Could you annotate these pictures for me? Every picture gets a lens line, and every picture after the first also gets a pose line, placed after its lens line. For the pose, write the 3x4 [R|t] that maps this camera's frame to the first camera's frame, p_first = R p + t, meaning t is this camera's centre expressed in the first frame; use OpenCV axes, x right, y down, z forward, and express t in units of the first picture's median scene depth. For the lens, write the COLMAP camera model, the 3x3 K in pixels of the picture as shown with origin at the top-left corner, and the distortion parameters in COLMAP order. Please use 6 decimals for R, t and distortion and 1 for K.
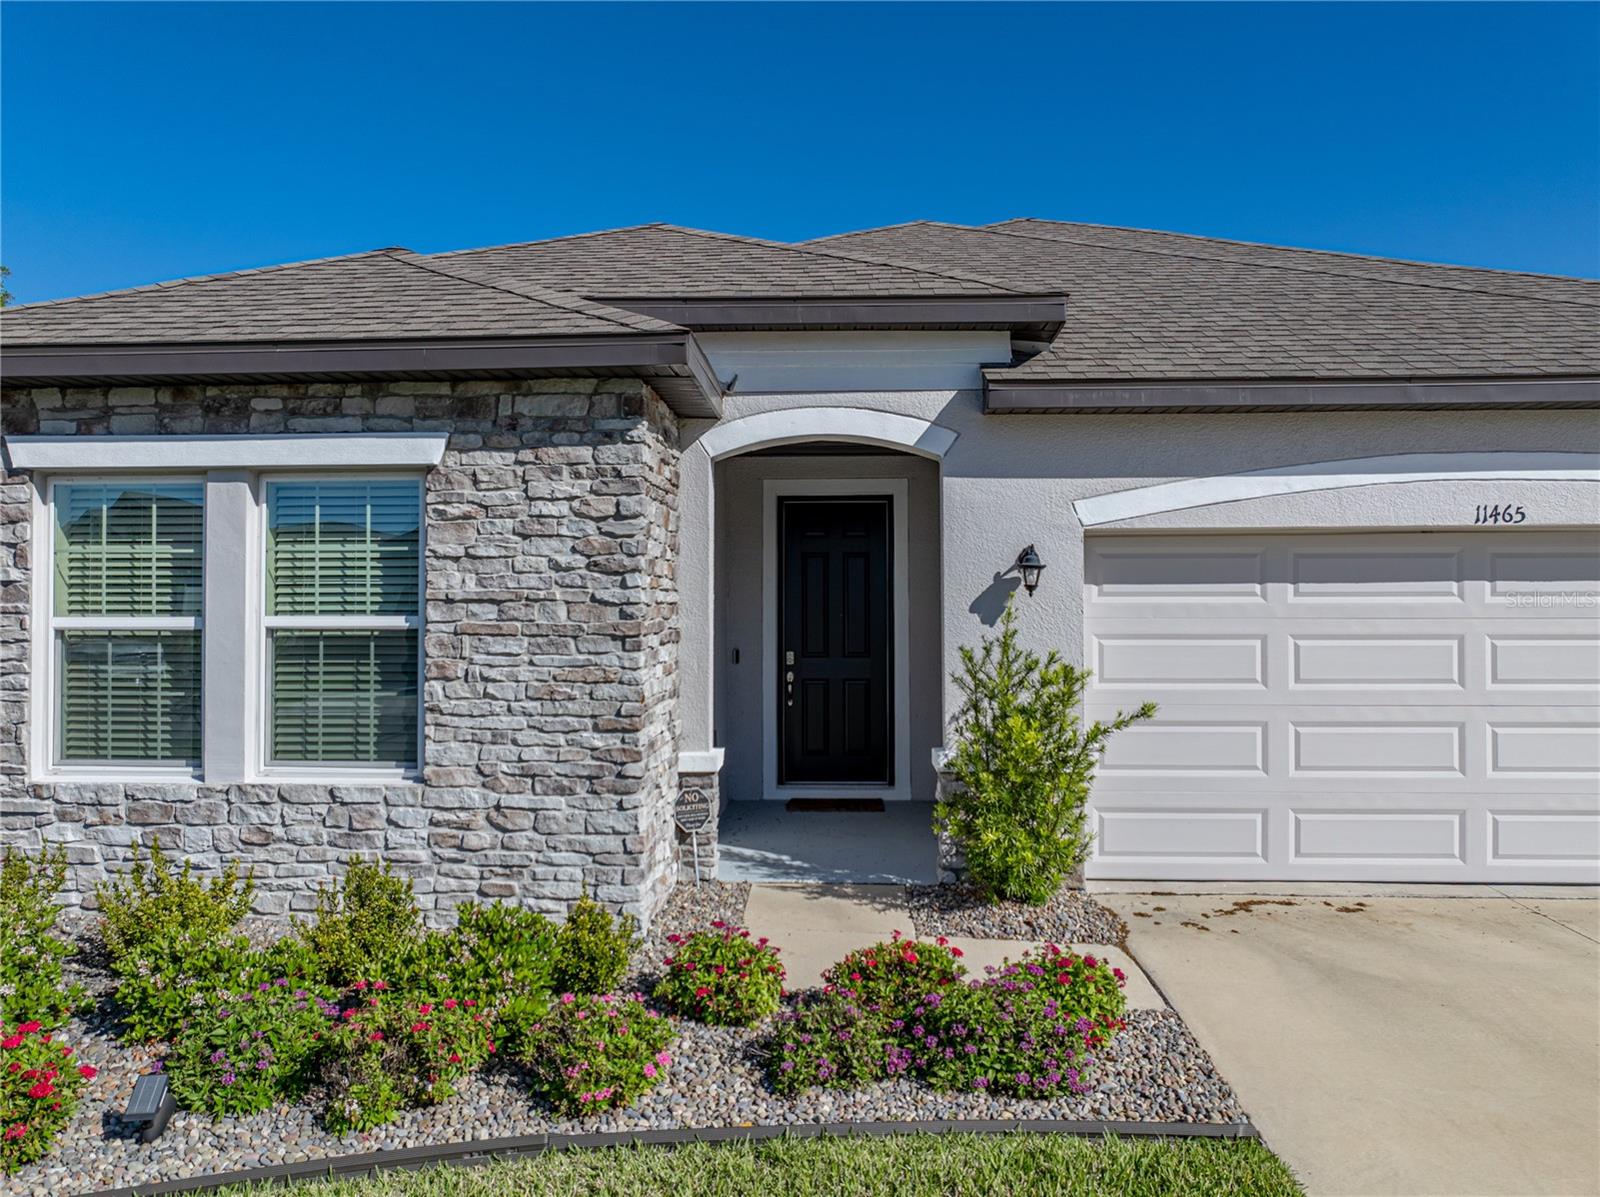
lens RADIAL K [[1132.6, 0, 805.5], [0, 1132.6, 591.7], [0, 0, 1]] dist [-0.035906, 0.022229]
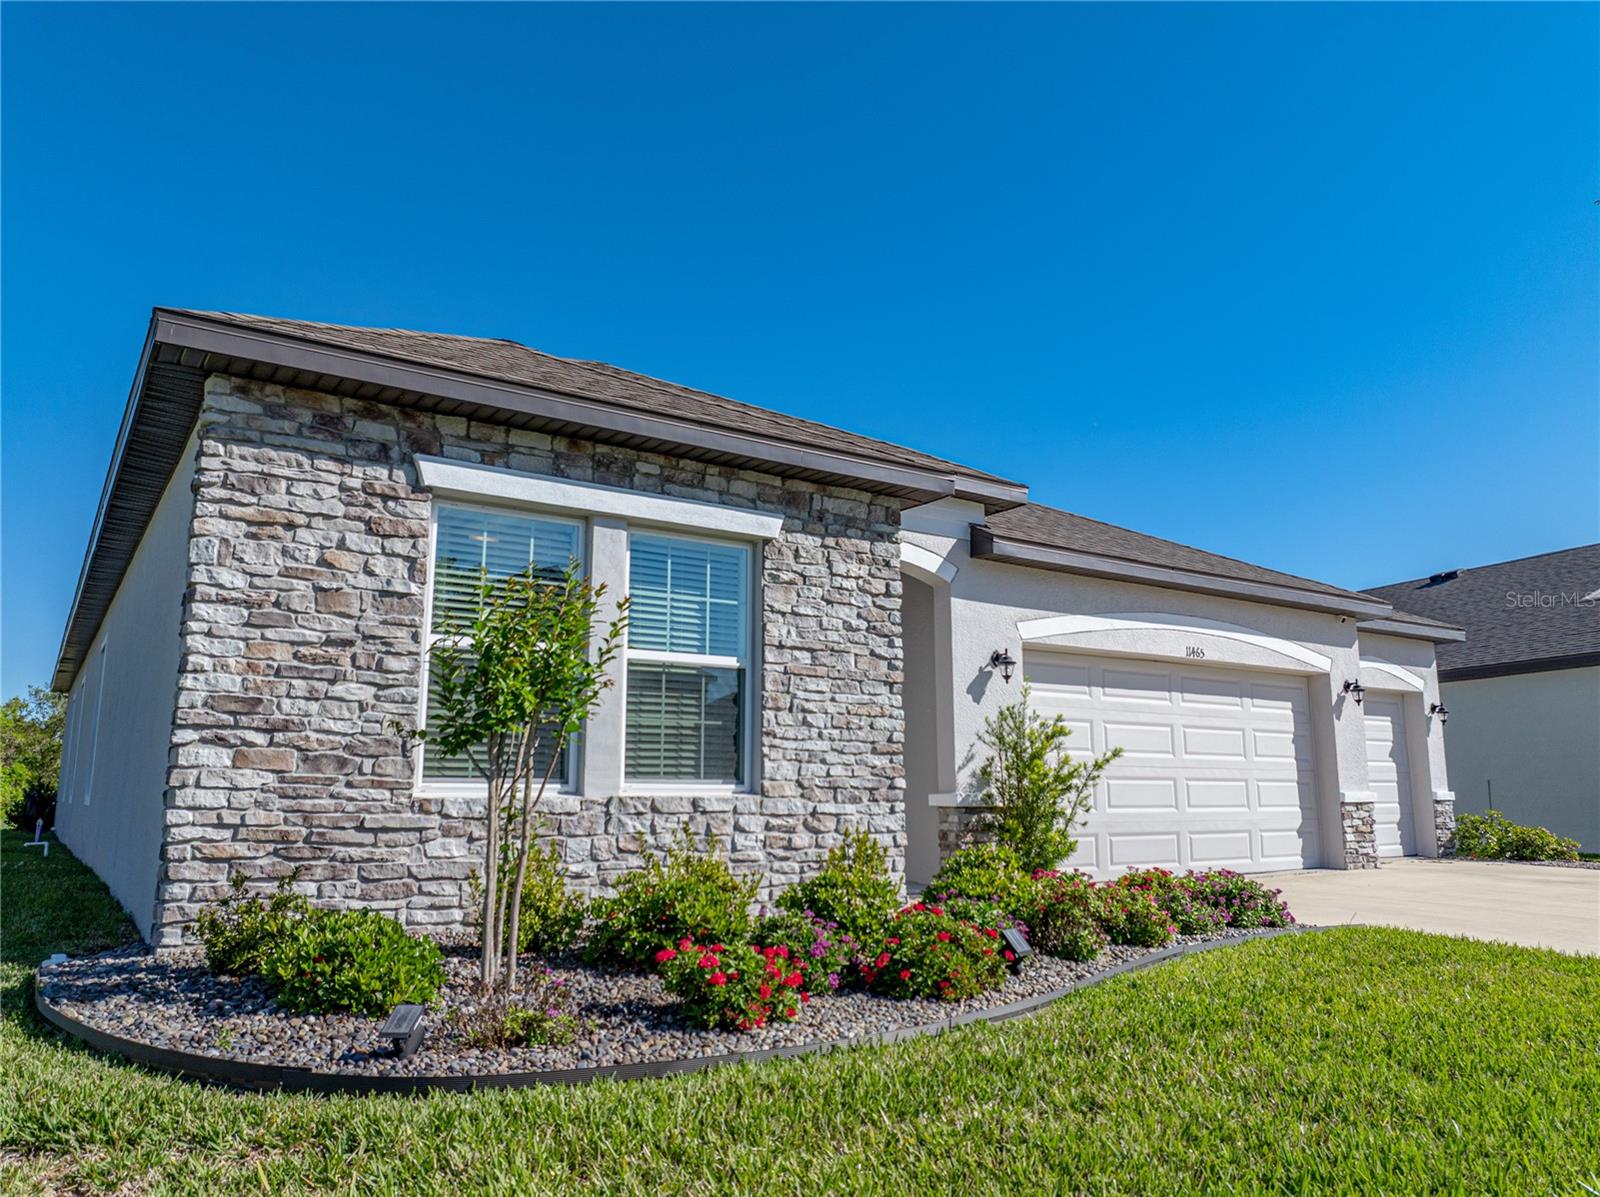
lens RADIAL K [[1132.6, 0, 795.5], [0, 1132.6, 597.6], [0, 0, 1]] dist [-0.035906, 0.022229]
pose [[0.799253, 0.105330, 0.591693, -1.045959], [-0.010340, 0.986787, -0.161694, 0.156308], [-0.600906, 0.123116, 0.789782, -0.007868]]
